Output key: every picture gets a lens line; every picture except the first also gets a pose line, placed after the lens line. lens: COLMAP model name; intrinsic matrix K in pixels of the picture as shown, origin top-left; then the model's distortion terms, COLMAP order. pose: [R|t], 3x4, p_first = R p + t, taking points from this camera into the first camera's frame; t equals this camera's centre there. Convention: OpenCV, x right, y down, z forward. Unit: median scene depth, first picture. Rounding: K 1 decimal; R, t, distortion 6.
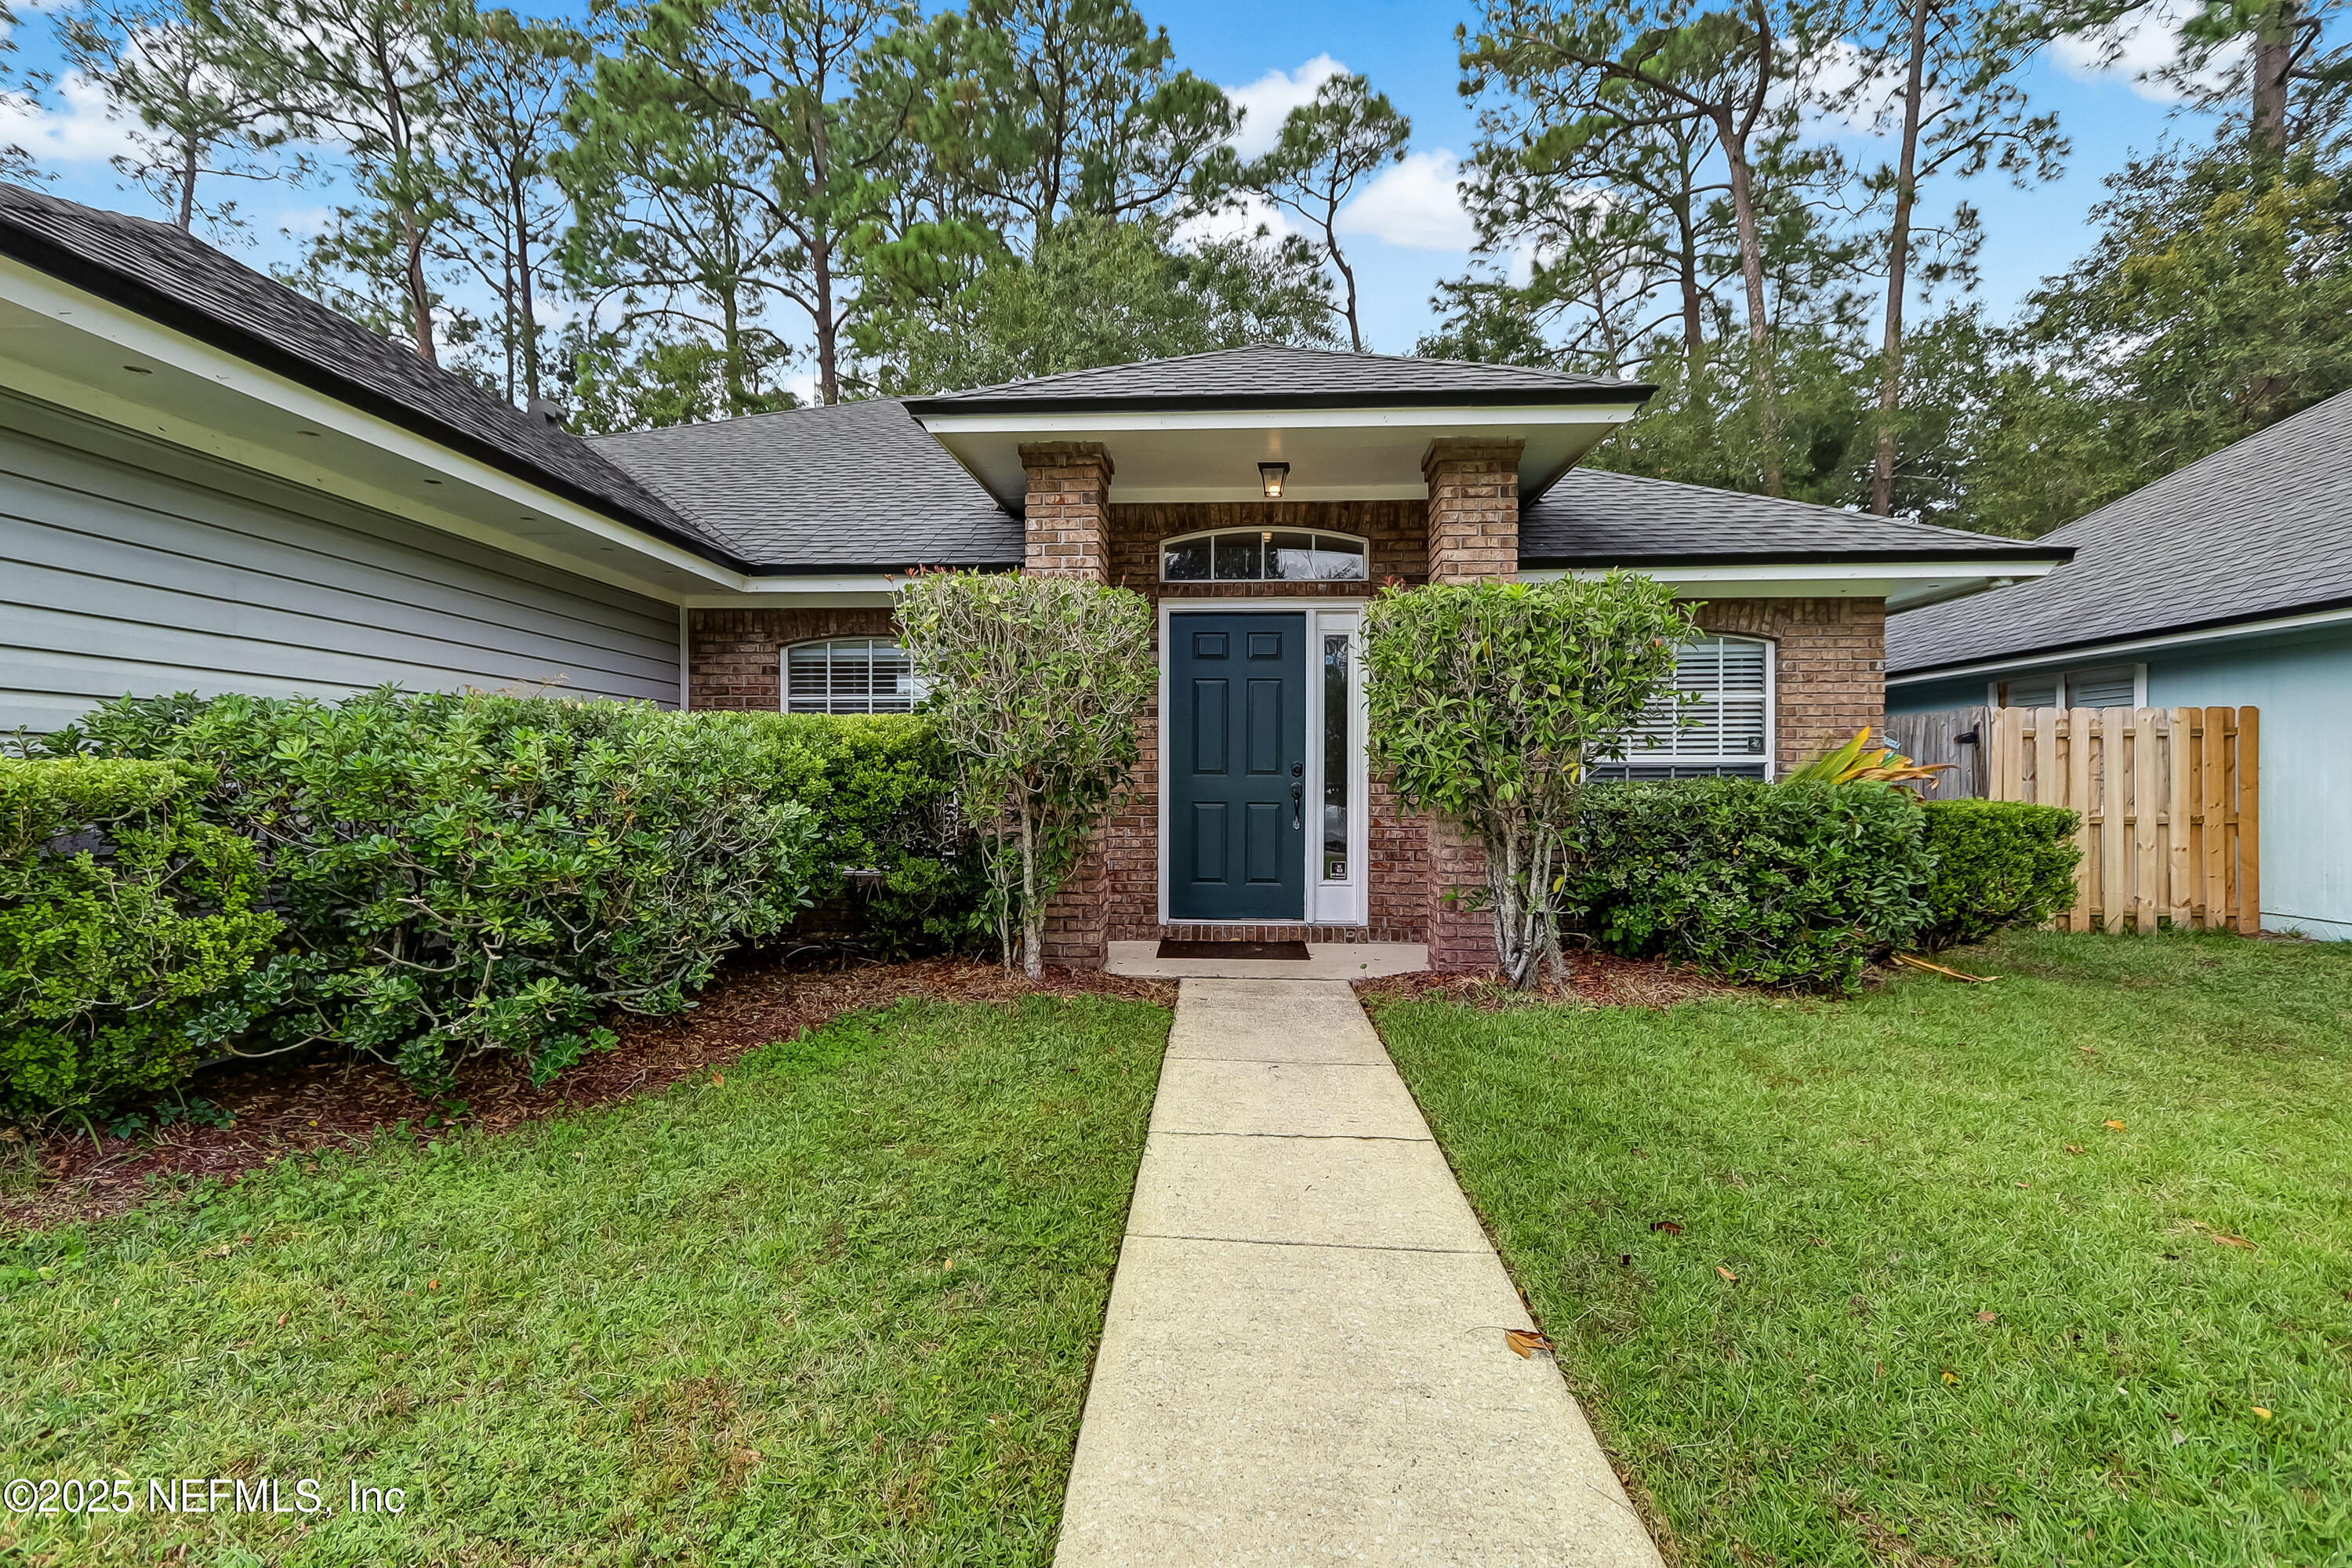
lens RADIAL K [[1079.8, 0, 1157.3], [0, 1079.8, 792.3], [0, 0, 1]] dist [0.003835, 0.000833]
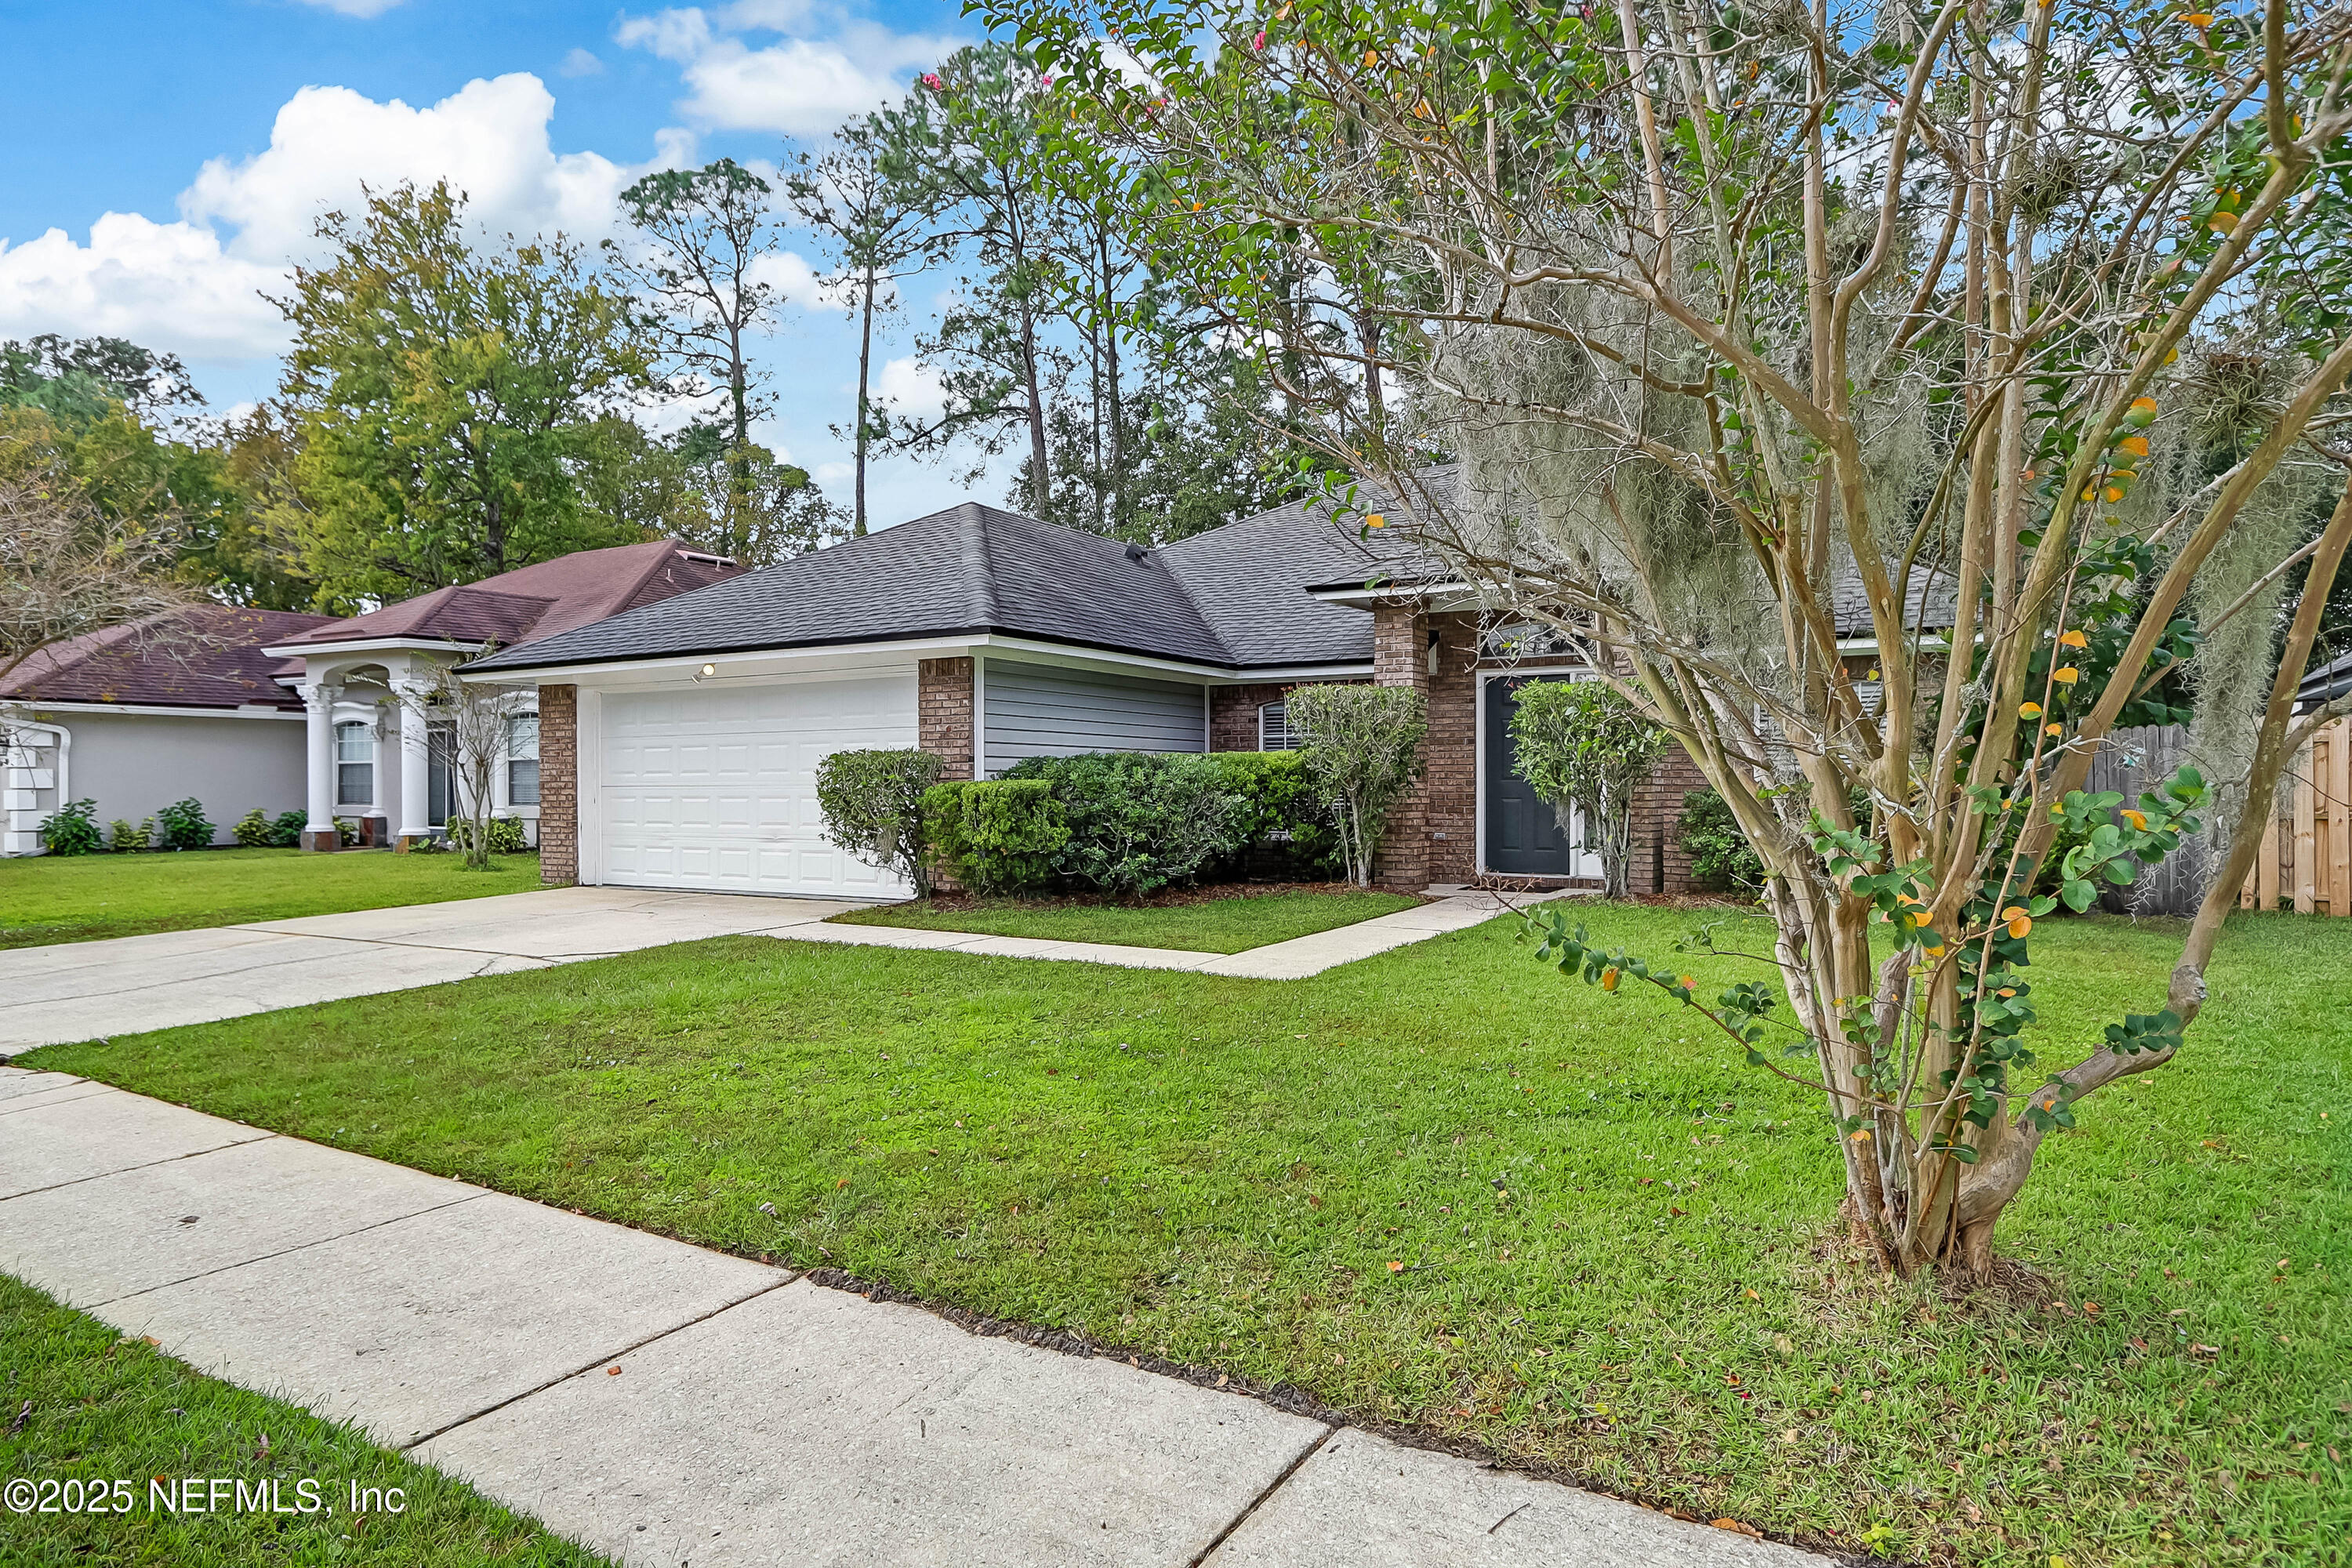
lens RADIAL K [[1304.2, 0, 1183.3], [0, 1304.2, 787.5], [0, 0, 1]] dist [-0.000790, -0.000092]
pose [[0.893391, -0.004024, -0.449261, 0.458901], [0.000083, 0.999961, -0.008790, 0.010419], [0.449279, 0.007815, 0.893357, -0.867147]]
